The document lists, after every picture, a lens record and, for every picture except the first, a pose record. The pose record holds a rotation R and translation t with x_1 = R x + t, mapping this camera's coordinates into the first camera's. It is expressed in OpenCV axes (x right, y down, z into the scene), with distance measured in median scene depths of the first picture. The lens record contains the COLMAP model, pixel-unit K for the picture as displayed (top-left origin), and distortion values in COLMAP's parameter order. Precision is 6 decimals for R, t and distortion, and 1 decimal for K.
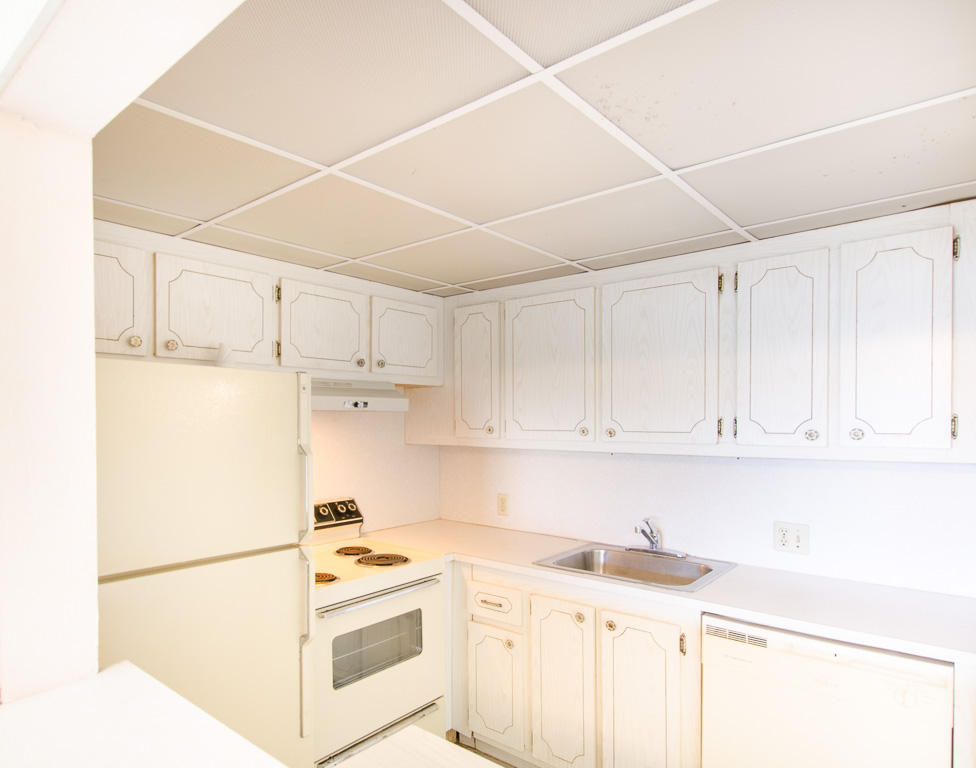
lens RADIAL K [[593.5, 0, 427.3], [0, 593.5, 426.2], [0, 0, 1]] dist [0.000698, -0.000526]
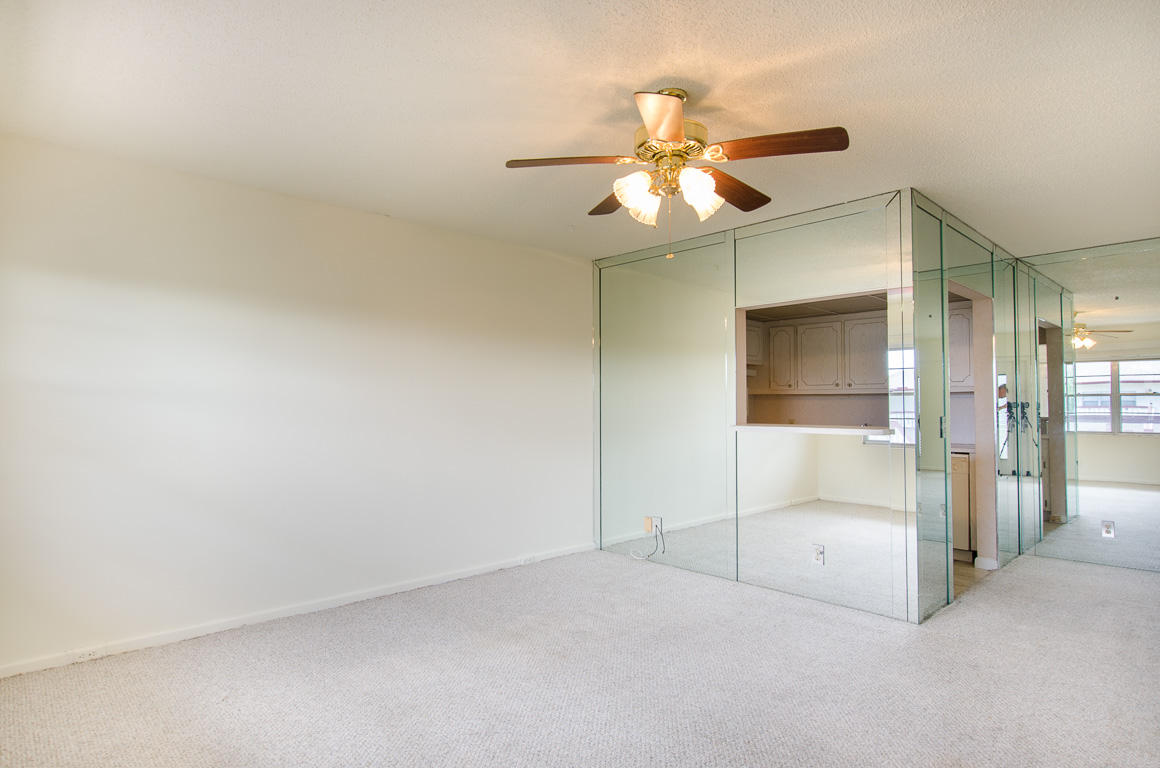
lens RADIAL K [[621.5, 0, 586.7], [0, 621.5, 388.4], [0, 0, 1]] dist [-0.001660, -0.000872]
pose [[0.997629, 0.003040, -0.068755, -0.527410], [-0.005882, 0.999135, -0.041163, 0.125899], [0.068571, 0.041470, 0.996784, -1.432311]]
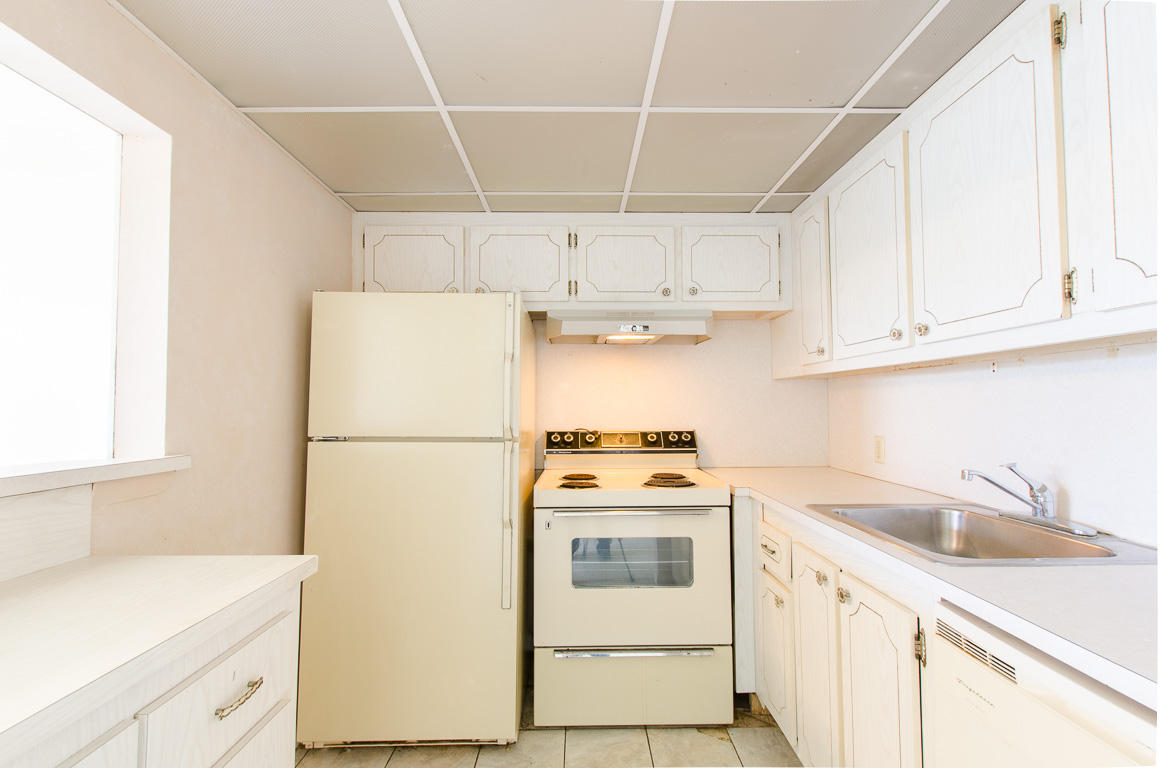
lens RADIAL K [[512.0, 0, 593.0], [0, 512.0, 387.3], [0, 0, 1]] dist [-0.000829, -0.000077]
pose [[0.689803, -0.027202, -0.723486, 0.459684], [-0.005381, 0.999074, -0.042694, 0.101542], [0.723977, 0.033344, 0.689018, 0.312180]]
